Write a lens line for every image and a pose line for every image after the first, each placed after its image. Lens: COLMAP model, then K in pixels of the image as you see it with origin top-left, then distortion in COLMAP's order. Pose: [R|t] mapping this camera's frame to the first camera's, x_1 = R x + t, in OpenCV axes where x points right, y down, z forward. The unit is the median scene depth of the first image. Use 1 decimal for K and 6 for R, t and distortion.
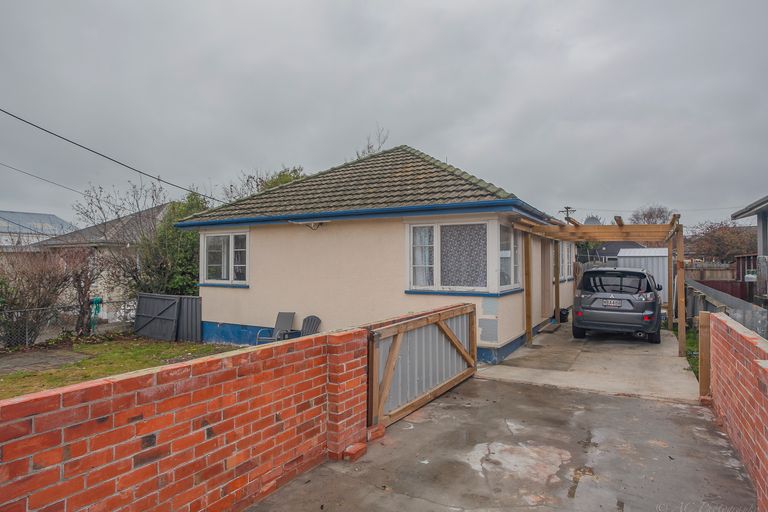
lens RADIAL K [[446.3, 0, 384.0], [0, 446.3, 256.0], [0, 0, 1]] dist [-0.005426, 0.001028]
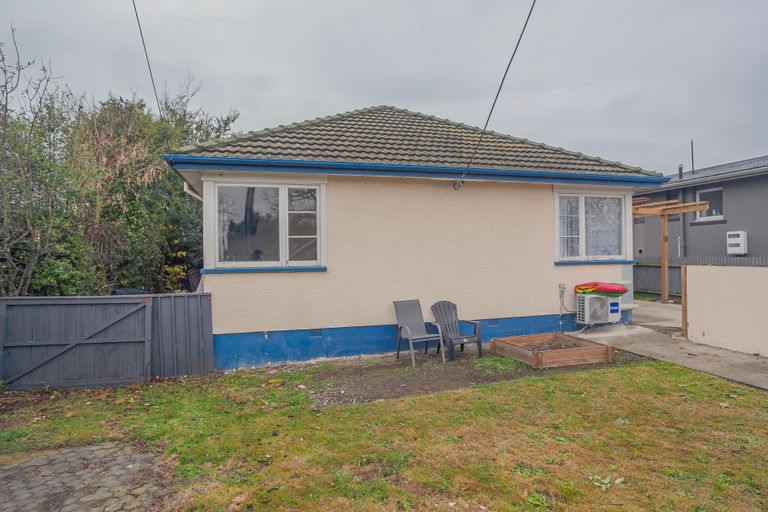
lens RADIAL K [[446.3, 0, 384.0], [0, 446.3, 256.0], [0, 0, 1]] dist [-0.005426, 0.001028]
pose [[0.688106, -0.010216, 0.725539, -0.716284], [0.000788, 0.999911, 0.013333, 0.041054], [-0.725610, -0.008603, 0.688052, 0.488082]]
